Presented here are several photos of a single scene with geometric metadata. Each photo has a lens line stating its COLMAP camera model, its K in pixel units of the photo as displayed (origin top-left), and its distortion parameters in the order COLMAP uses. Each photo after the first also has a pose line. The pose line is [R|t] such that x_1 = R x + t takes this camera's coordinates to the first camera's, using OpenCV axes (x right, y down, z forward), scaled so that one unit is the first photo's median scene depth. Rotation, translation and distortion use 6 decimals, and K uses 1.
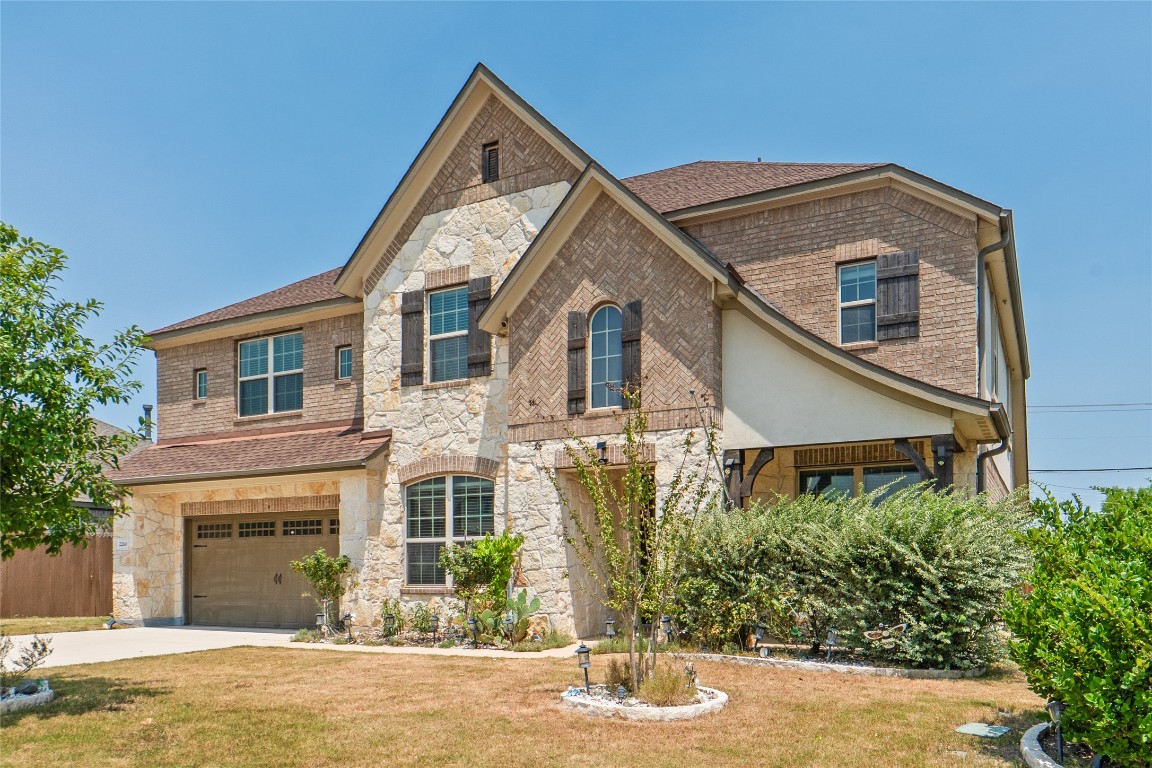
lens RADIAL K [[858.6, 0, 603.8], [0, 858.6, 576.3], [0, 0, 1]] dist [-0.004511, -0.002975]
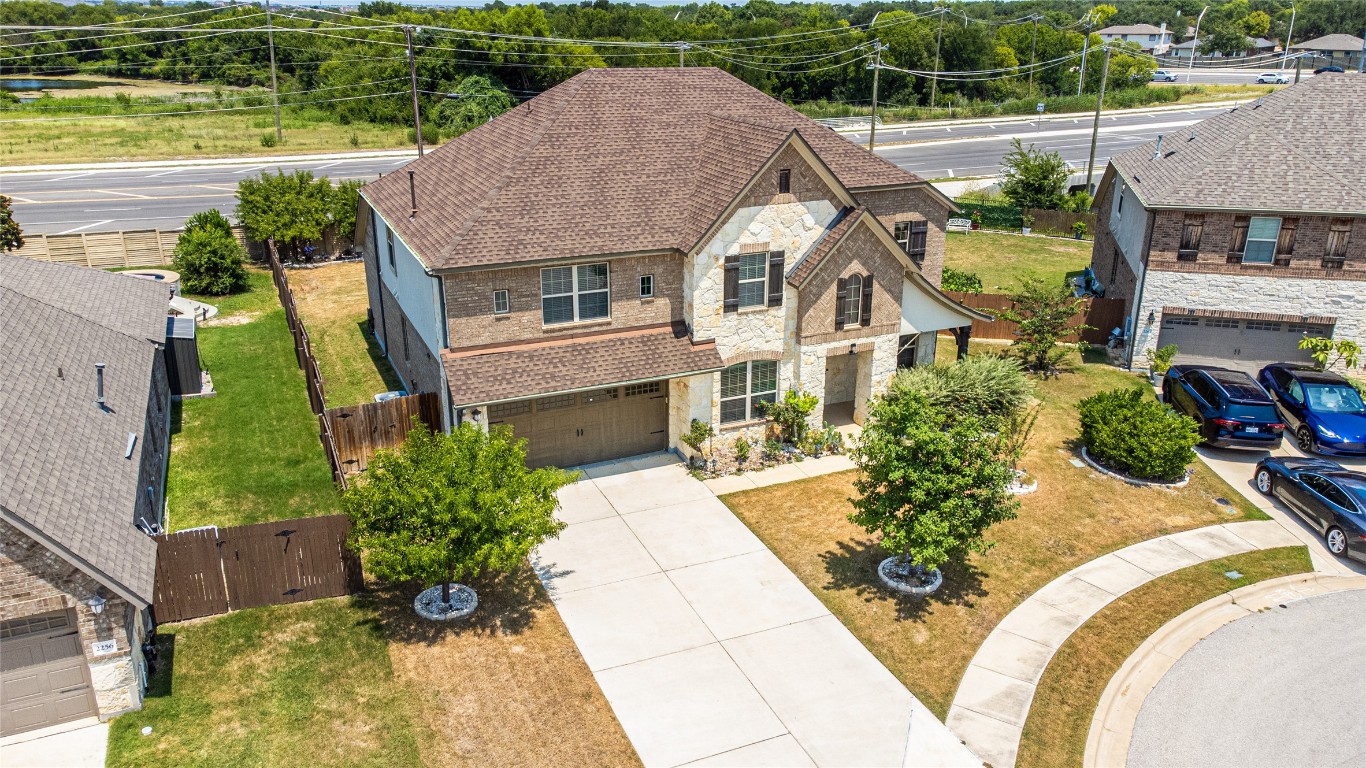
lens RADIAL K [[1014.2, 0, 683.0], [0, 1014.2, 384.0], [0, 0, 1]] dist [0.047264, -0.001909]
pose [[0.628452, -0.266240, 0.730865, -1.745476], [-0.003695, 0.938567, 0.345079, -0.767713], [-0.777839, -0.219566, 0.588860, -0.094664]]
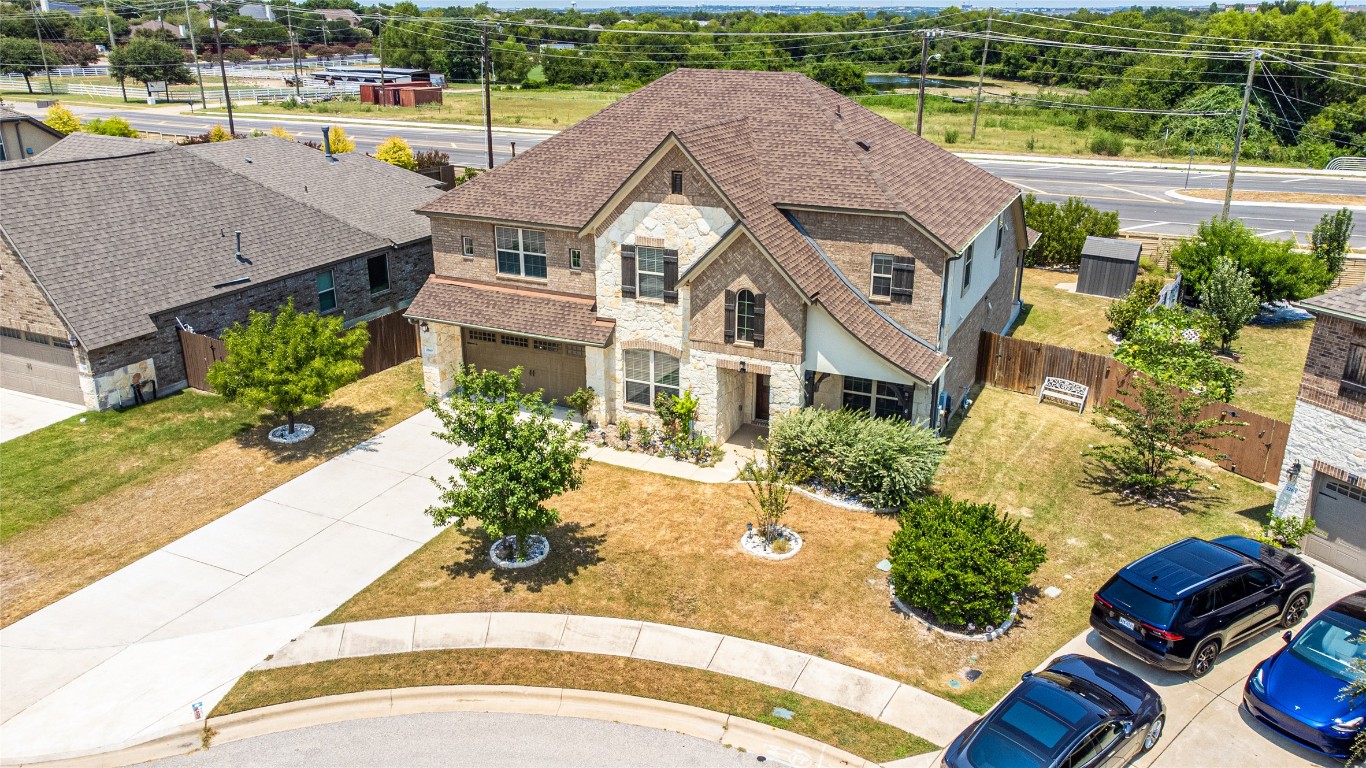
lens RADIAL K [[1014.2, 0, 683.0], [0, 1014.2, 384.0], [0, 0, 1]] dist [0.047264, -0.001909]
pose [[0.999564, -0.008457, 0.028278, -0.174905], [-0.001753, 0.939381, 0.342870, -0.773398], [-0.029464, -0.342770, 0.938957, -1.006719]]
